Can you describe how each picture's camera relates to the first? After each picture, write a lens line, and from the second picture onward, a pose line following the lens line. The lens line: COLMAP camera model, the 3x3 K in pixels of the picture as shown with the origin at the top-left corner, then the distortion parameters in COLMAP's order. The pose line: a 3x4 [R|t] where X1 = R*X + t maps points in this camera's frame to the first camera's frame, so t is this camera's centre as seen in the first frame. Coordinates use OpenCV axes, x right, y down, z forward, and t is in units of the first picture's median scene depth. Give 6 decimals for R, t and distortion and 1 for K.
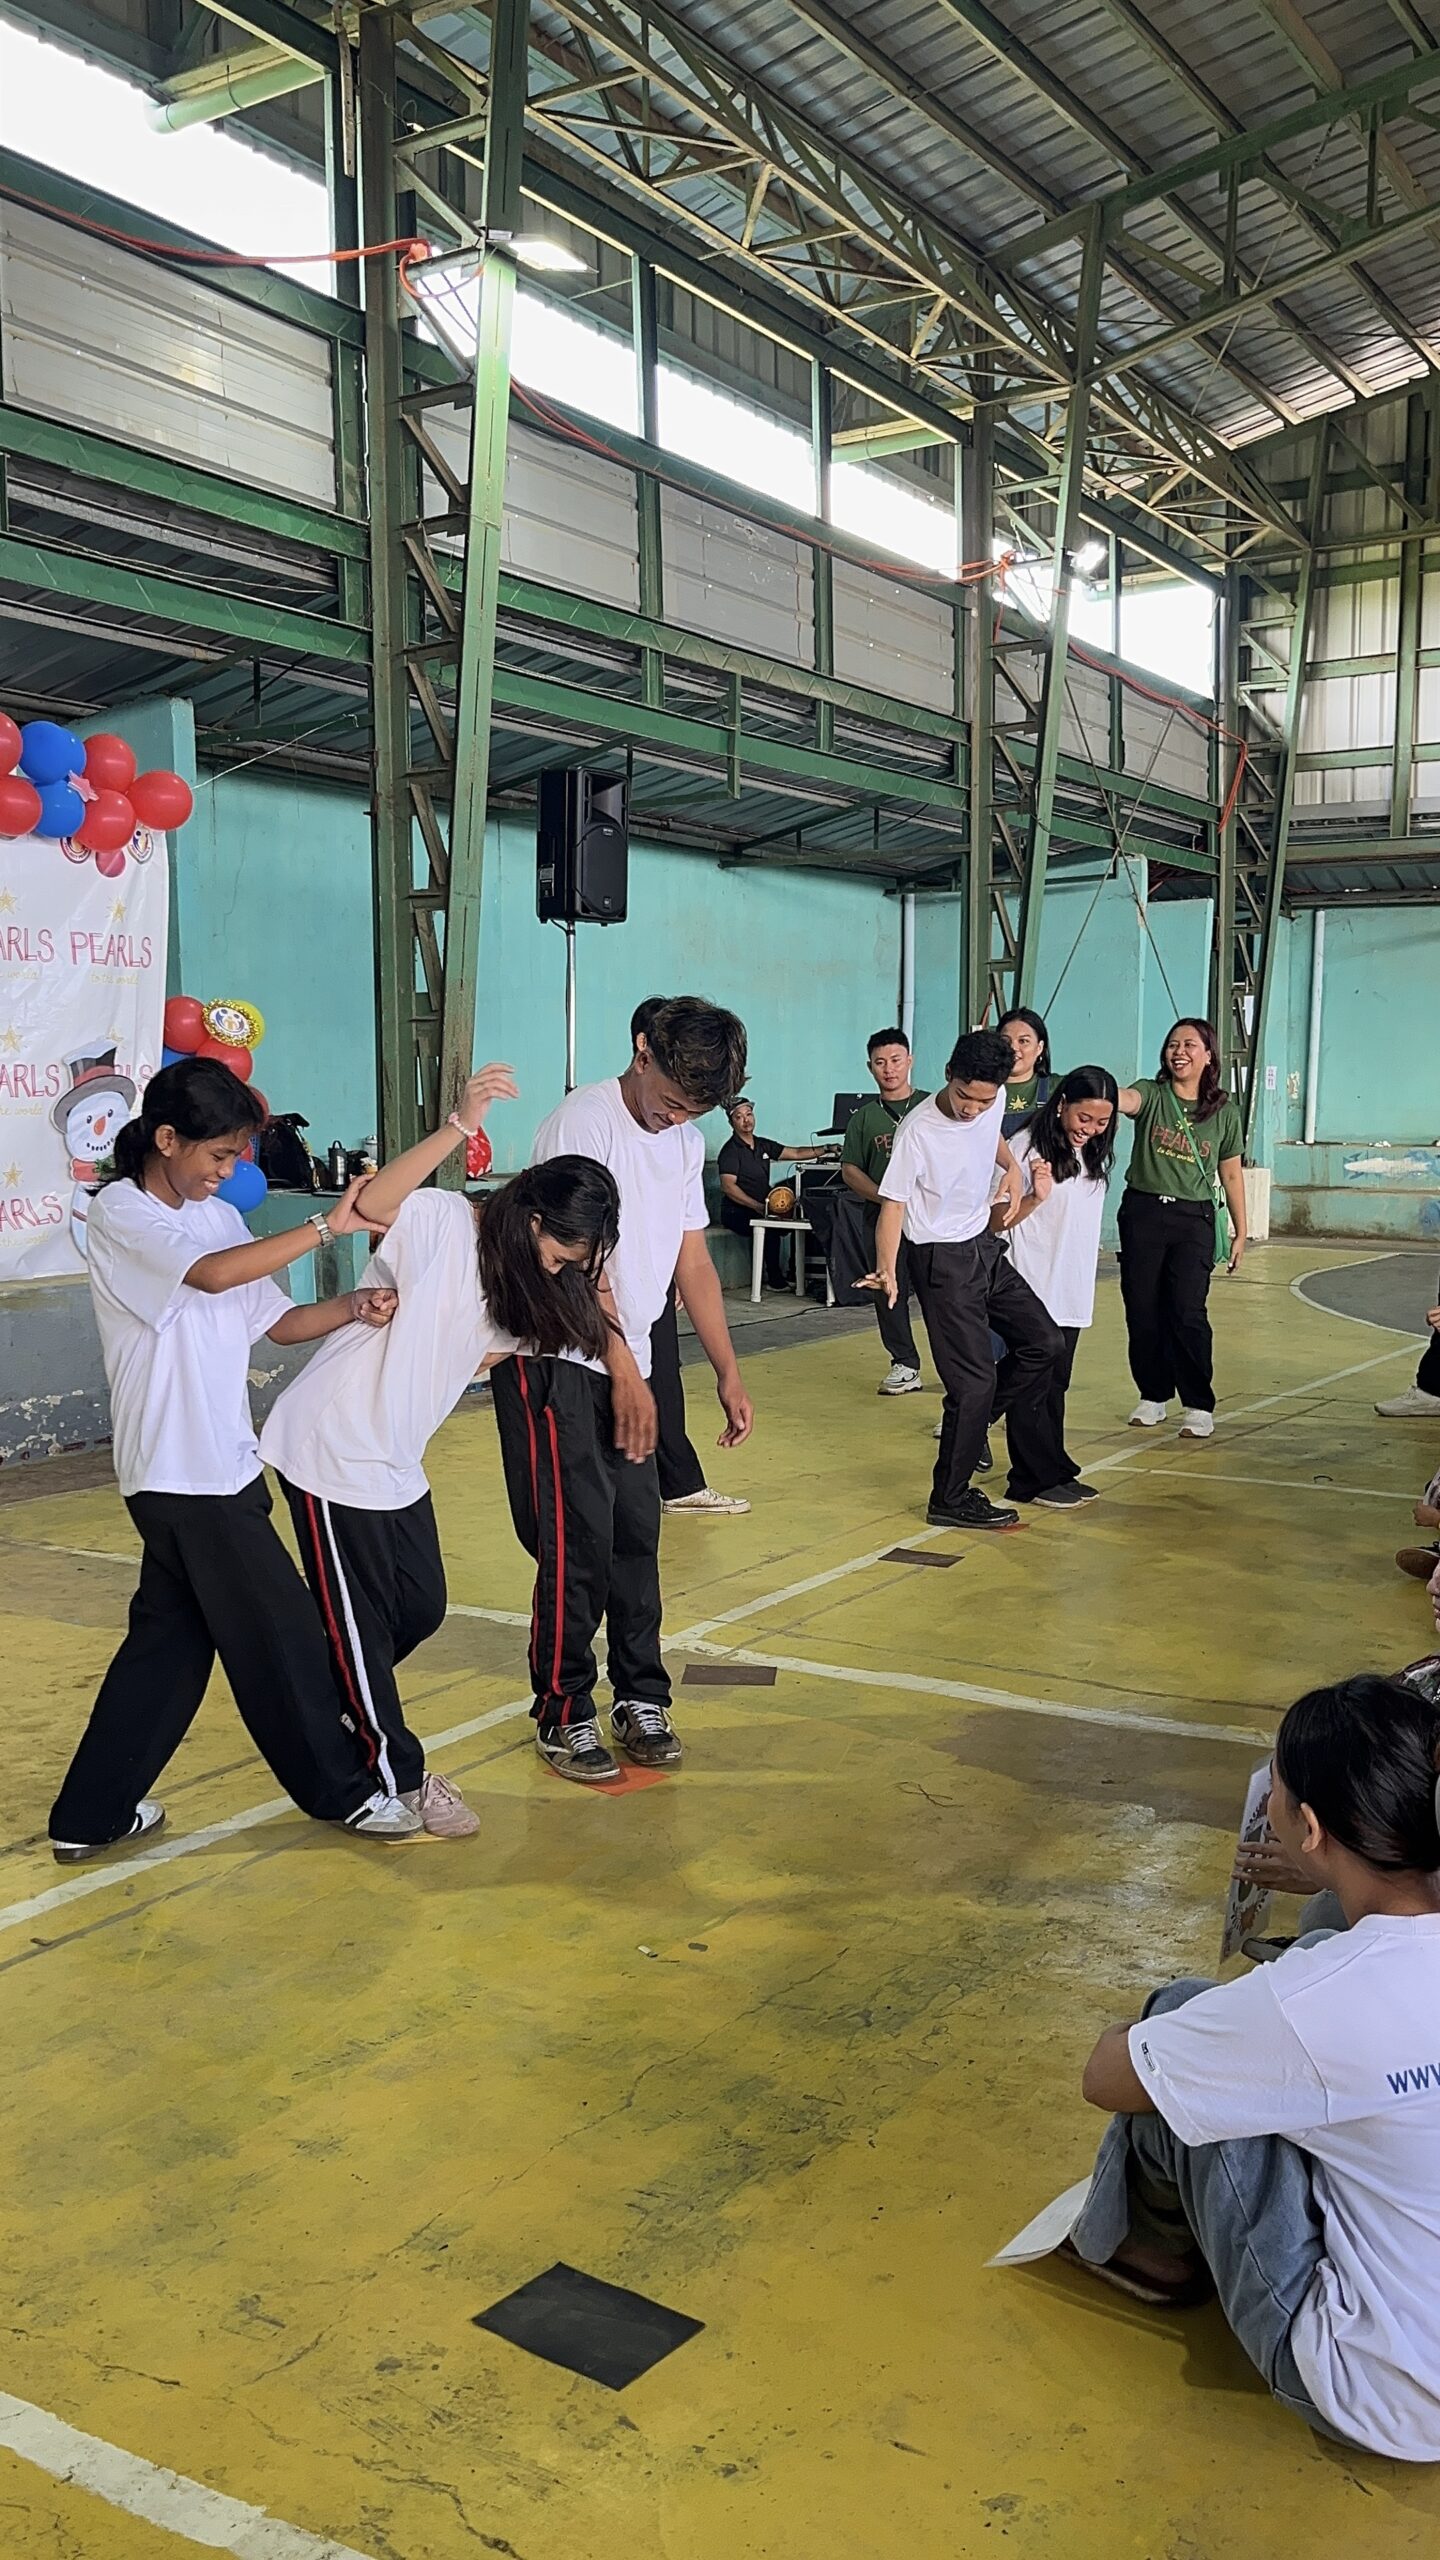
lens RADIAL K [[2145.3, 0, 725.6], [0, 2145.3, 1295.7], [0, 0, 1]] dist [0.049043, -0.044717]
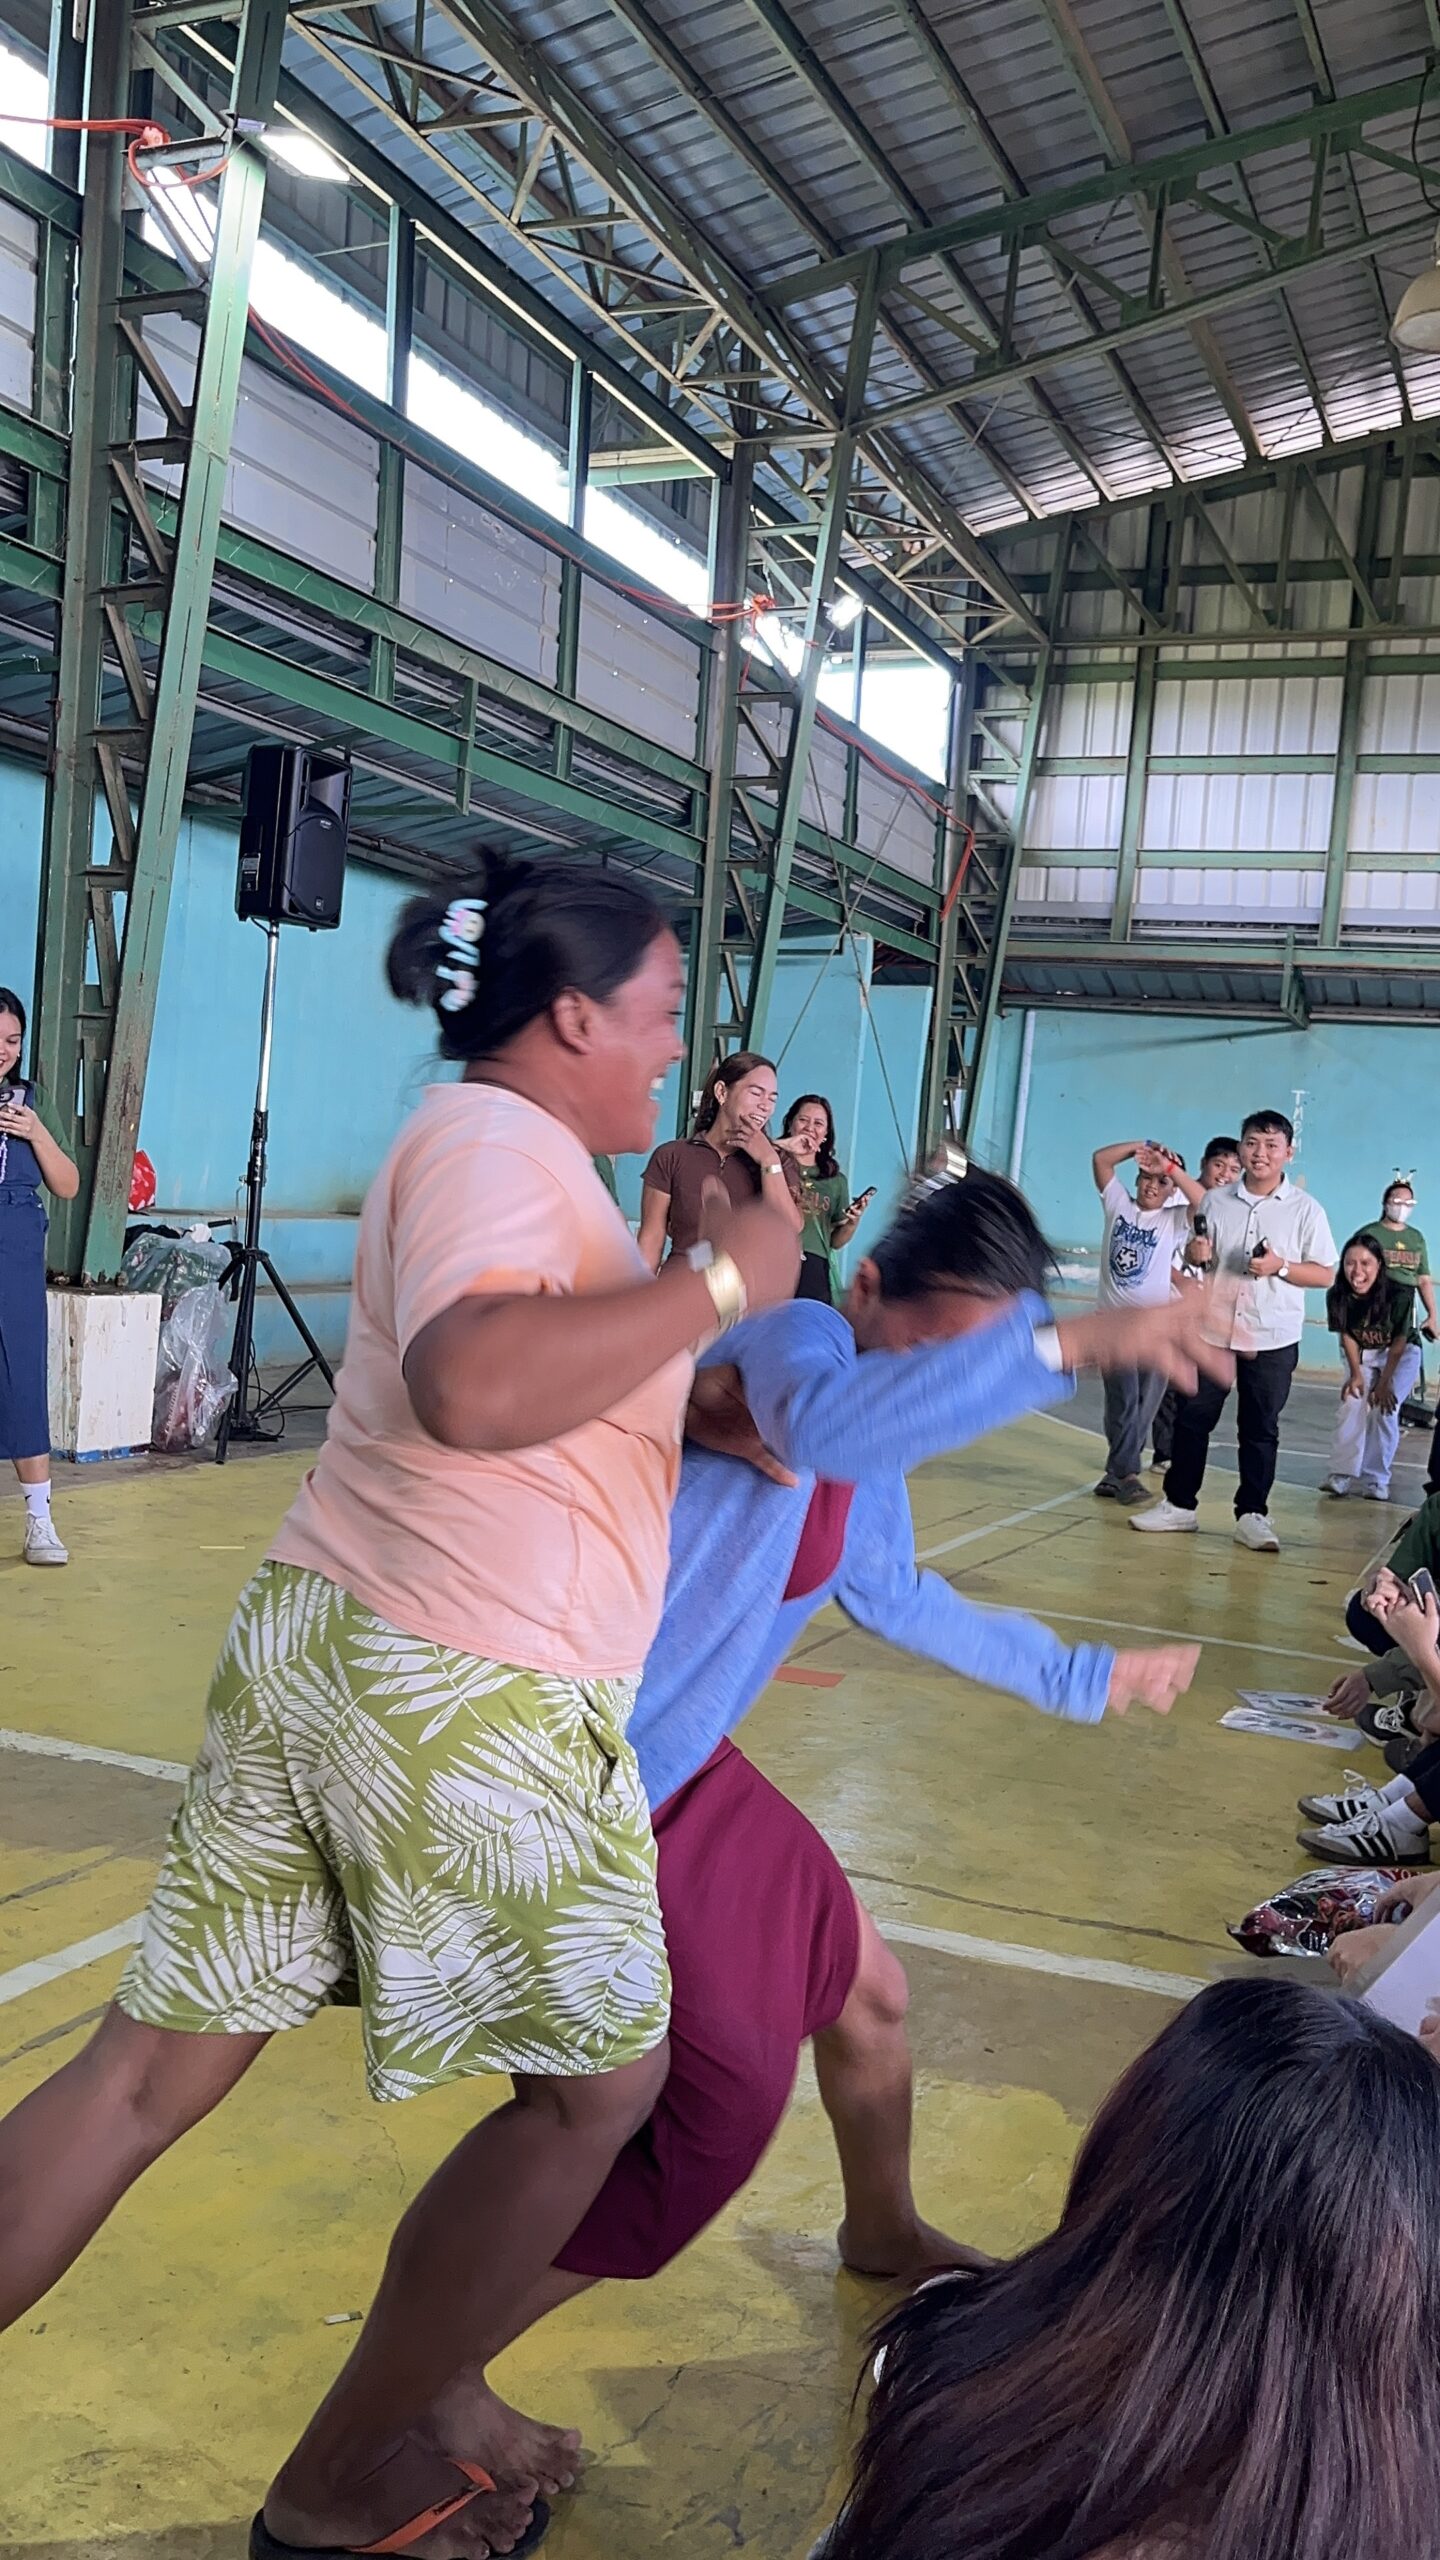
lens RADIAL K [[2145.3, 0, 707.8], [0, 2145.3, 1272.6], [0, 0, 1]] dist [0.049043, -0.044717]
pose [[0.986239, 0.068742, 0.150359, -0.014848], [-0.061633, 0.996772, -0.051446, 0.001002], [-0.153410, 0.041471, 0.987292, 0.086393]]
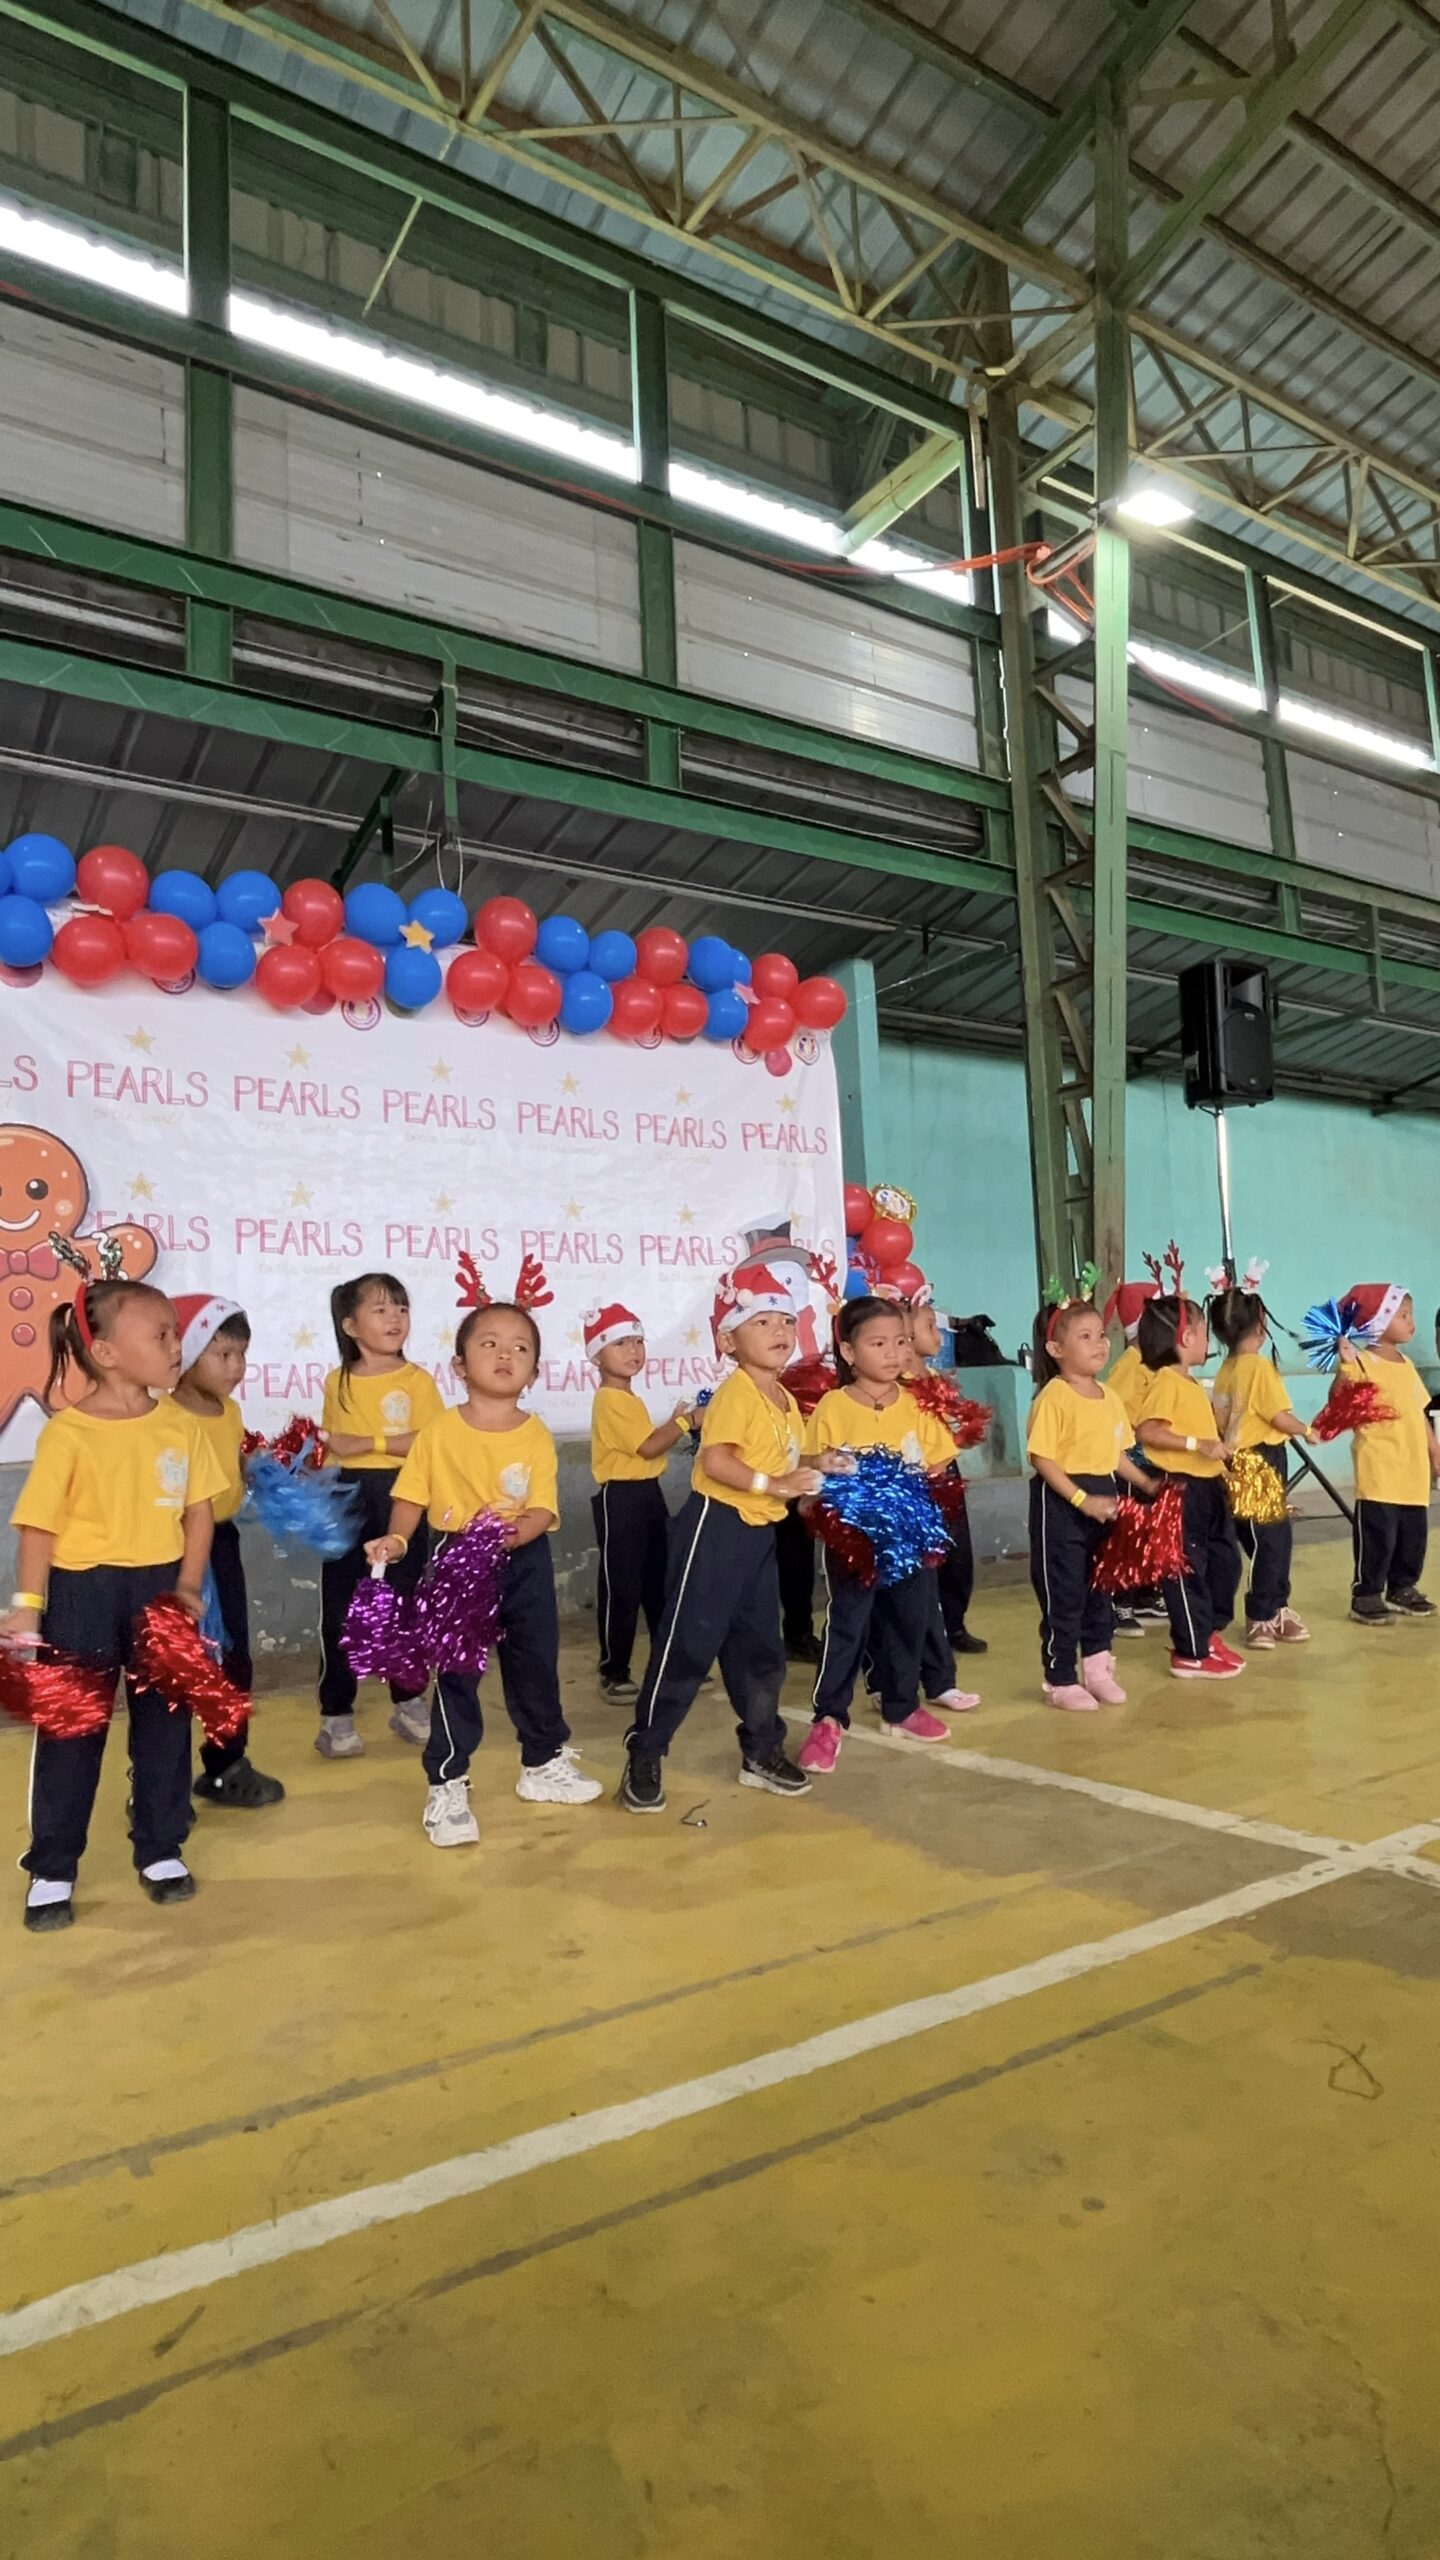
lens RADIAL K [[1455.3, 0, 707.5], [0, 1455.3, 1265.9], [0, 0, 1]] dist [-0.004222, 0.002178]
pose [[0.903837, -0.075673, -0.421132, -0.002759], [-0.003376, 0.982945, -0.183871, 0.026811], [0.427863, 0.167612, 0.888166, 0.196822]]
